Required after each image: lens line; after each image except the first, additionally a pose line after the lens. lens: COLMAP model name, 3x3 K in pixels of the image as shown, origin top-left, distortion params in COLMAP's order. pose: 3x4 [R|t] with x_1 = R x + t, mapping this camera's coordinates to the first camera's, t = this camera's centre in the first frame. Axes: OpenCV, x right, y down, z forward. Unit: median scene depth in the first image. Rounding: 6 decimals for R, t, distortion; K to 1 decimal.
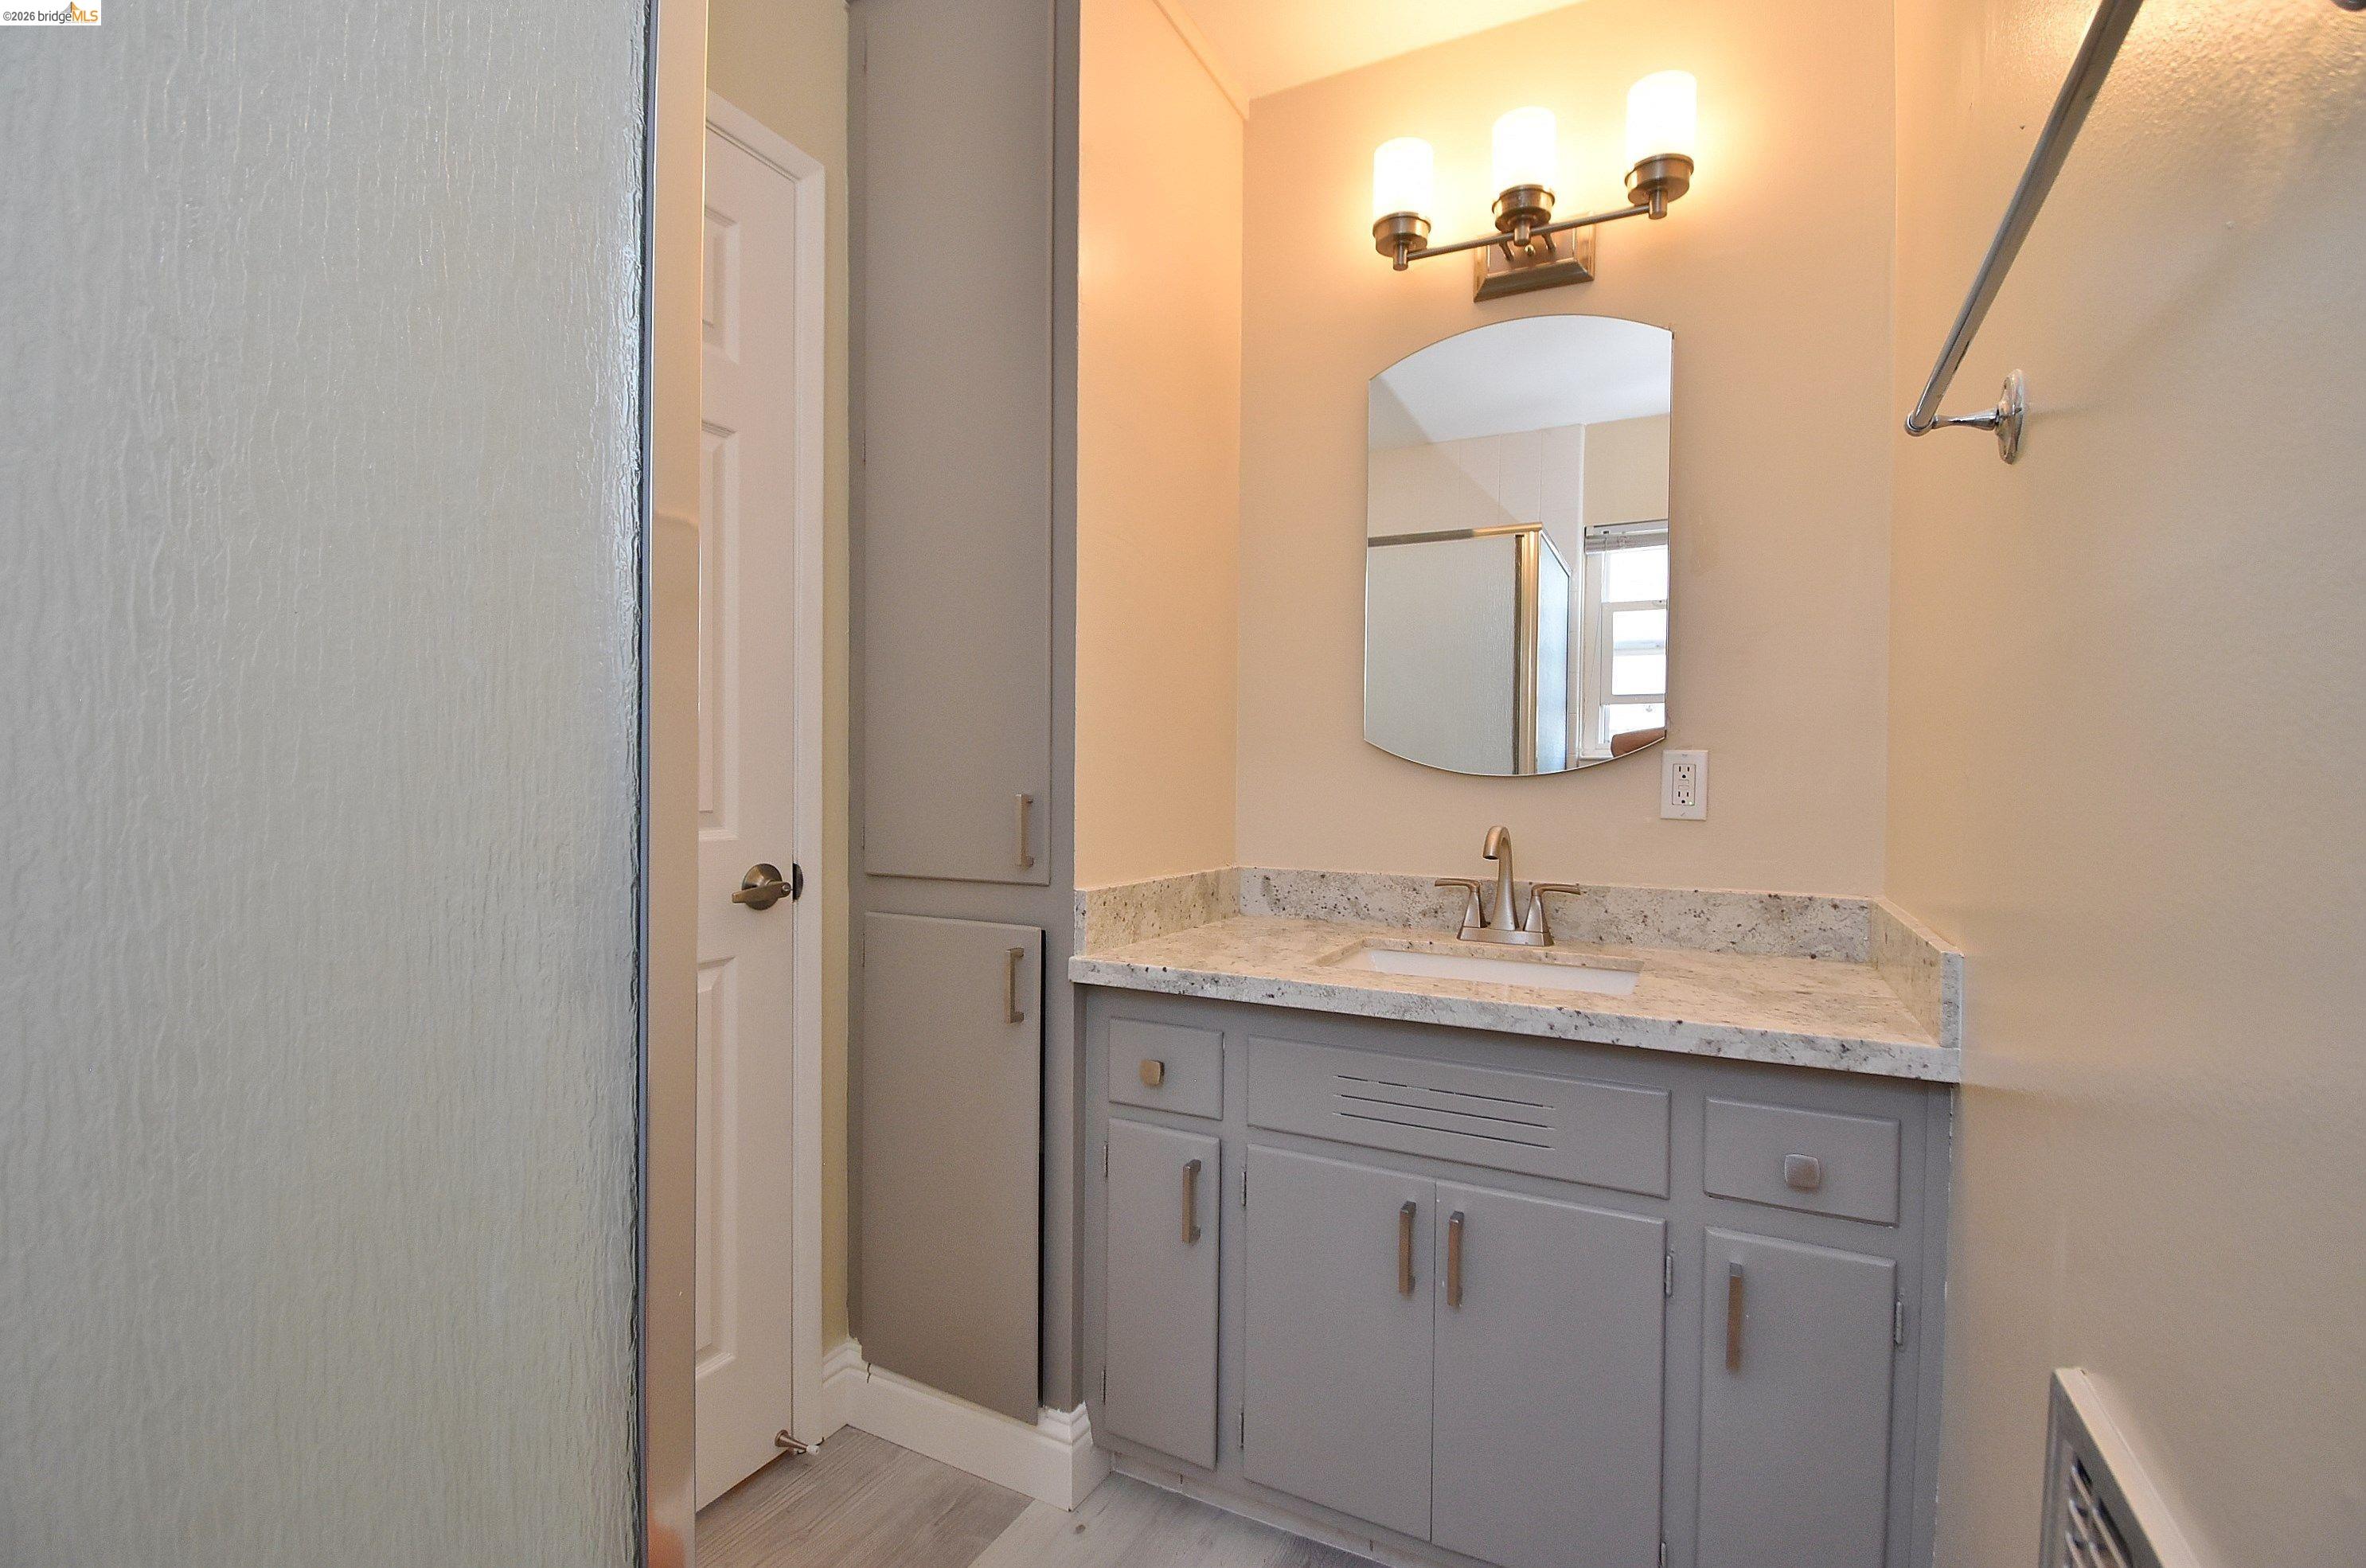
lens RADIAL K [[1051.8, 0, 1176.6], [0, 1051.8, 780.7], [0, 0, 1]] dist [0.005544, -0.013643]
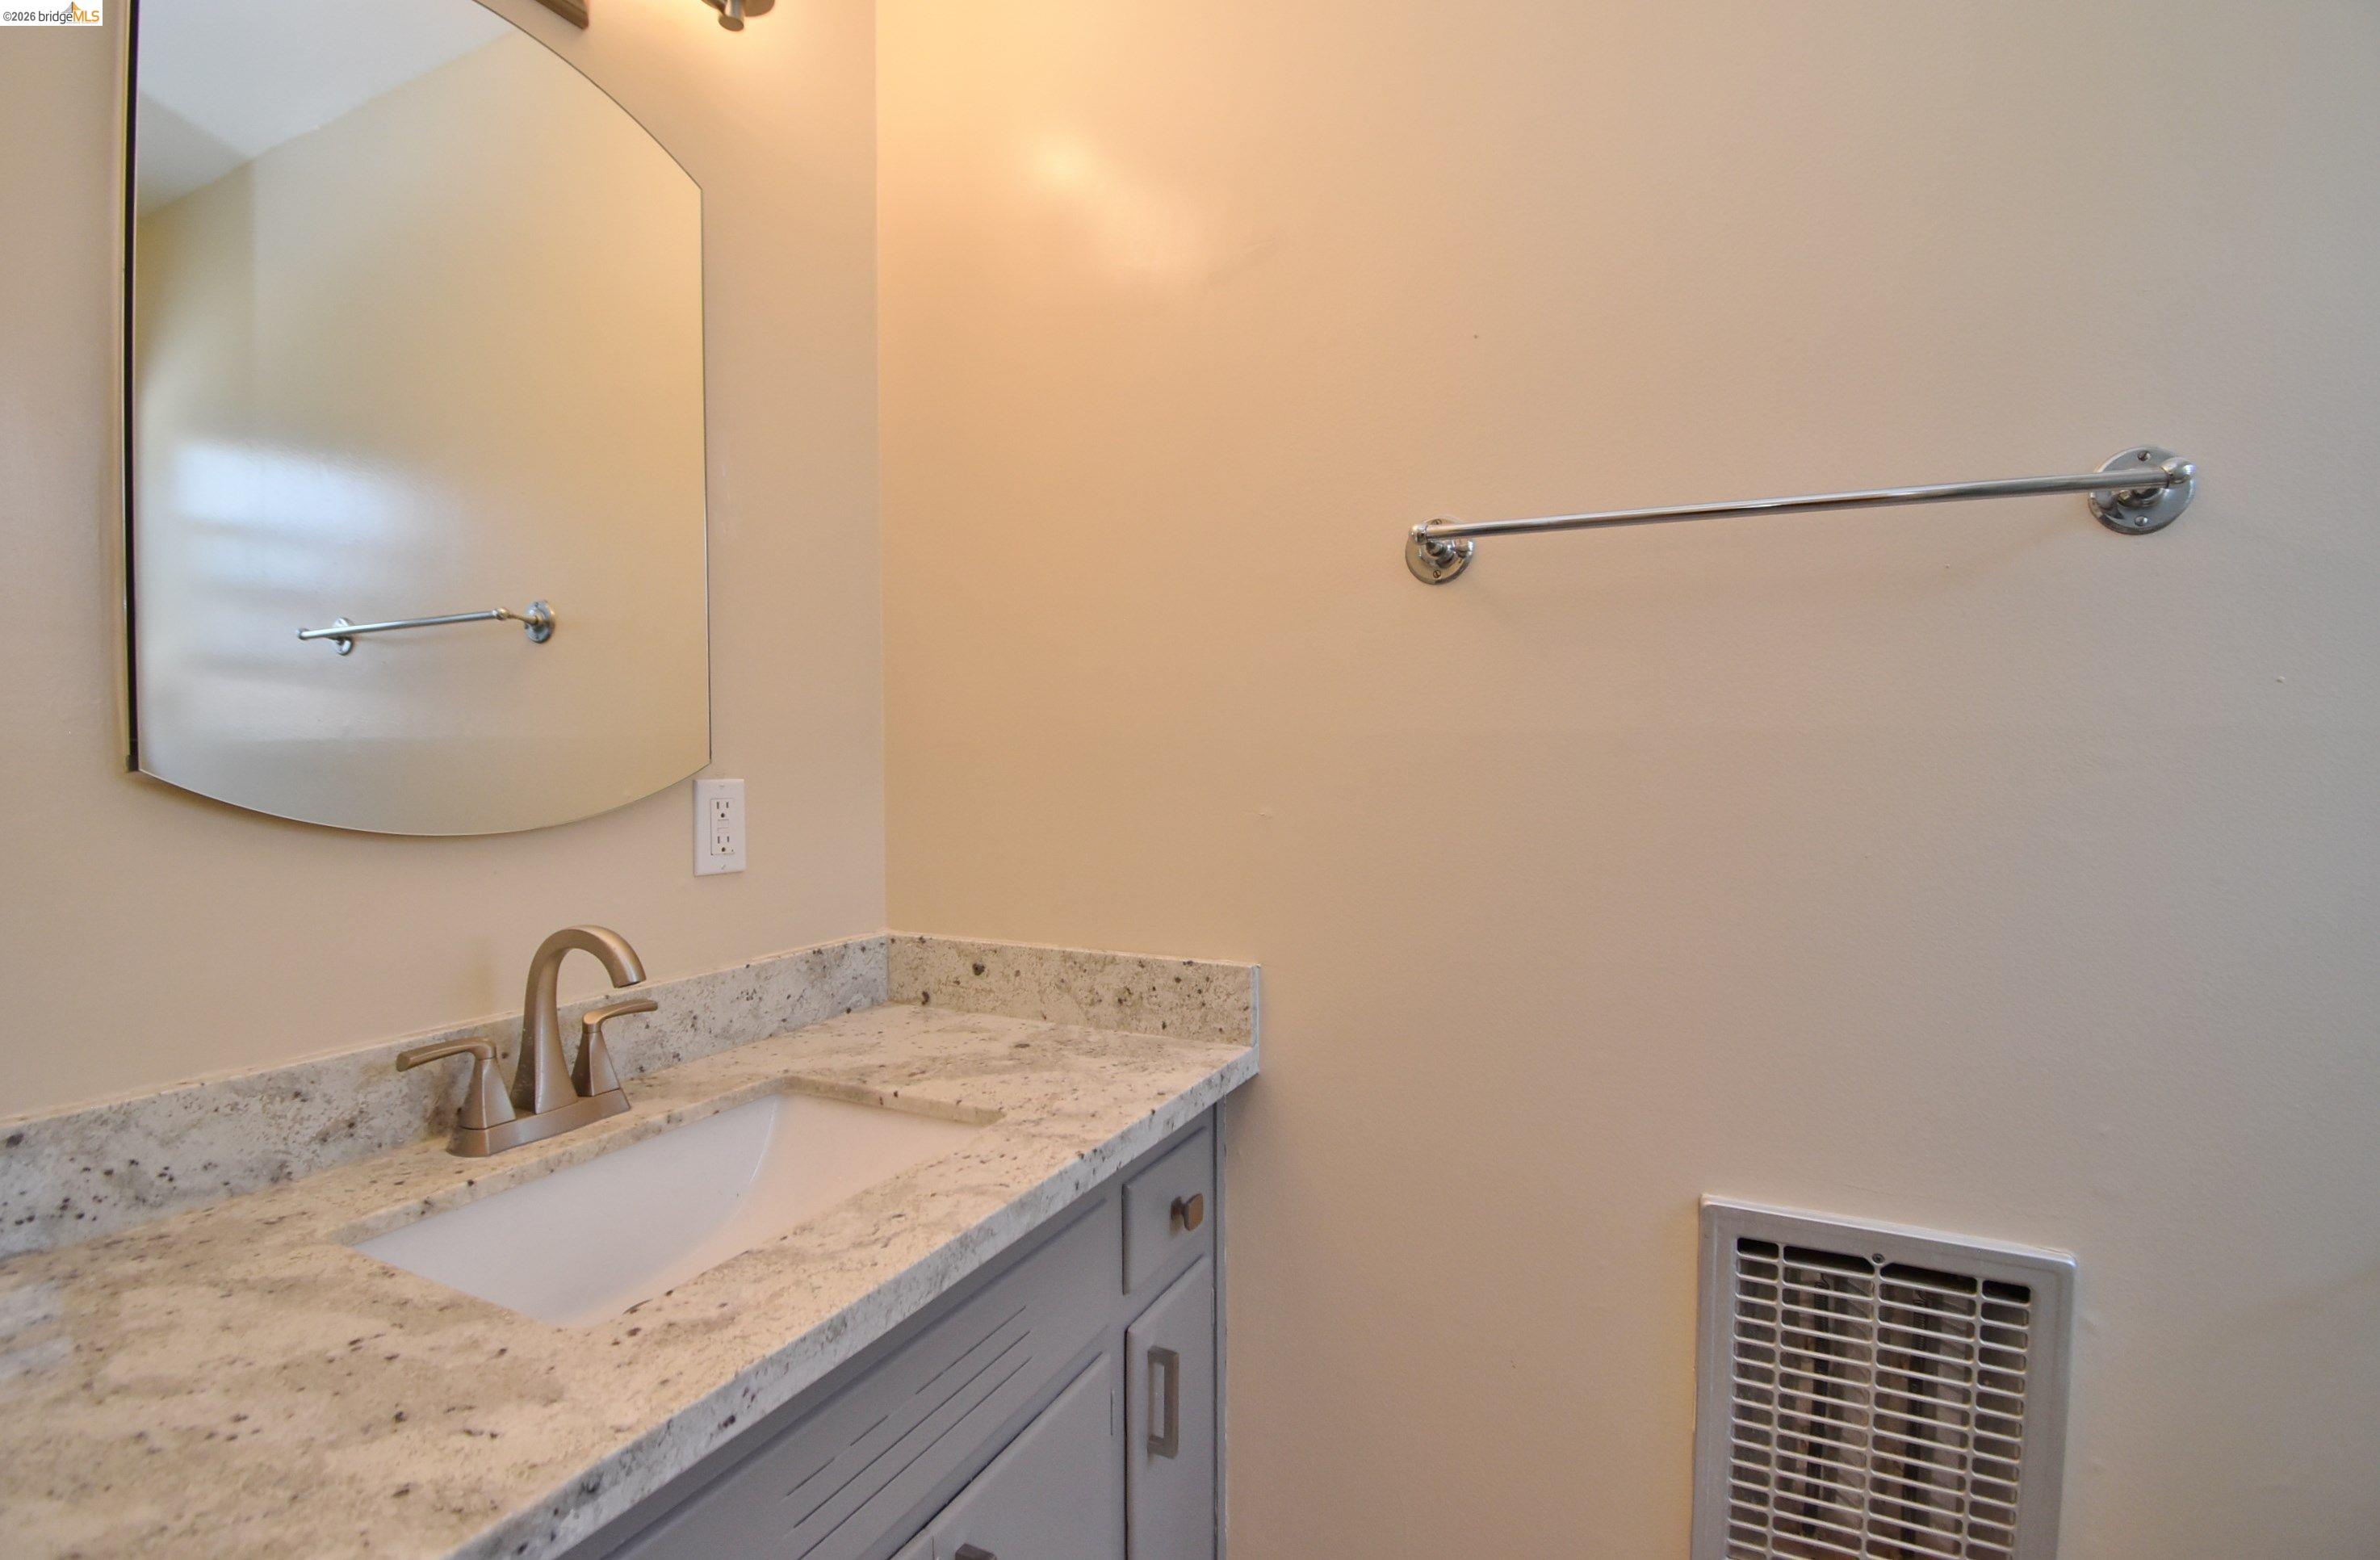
lens RADIAL K [[1082.8, 0, 1183.8], [0, 1082.8, 763.9], [0, 0, 1]] dist [-0.028769, -0.001593]
pose [[-0.027302, -0.025708, 0.999297, -0.281196], [0.016393, 0.999523, 0.026161, -0.054714], [-0.999493, 0.017096, -0.026867, 0.701741]]
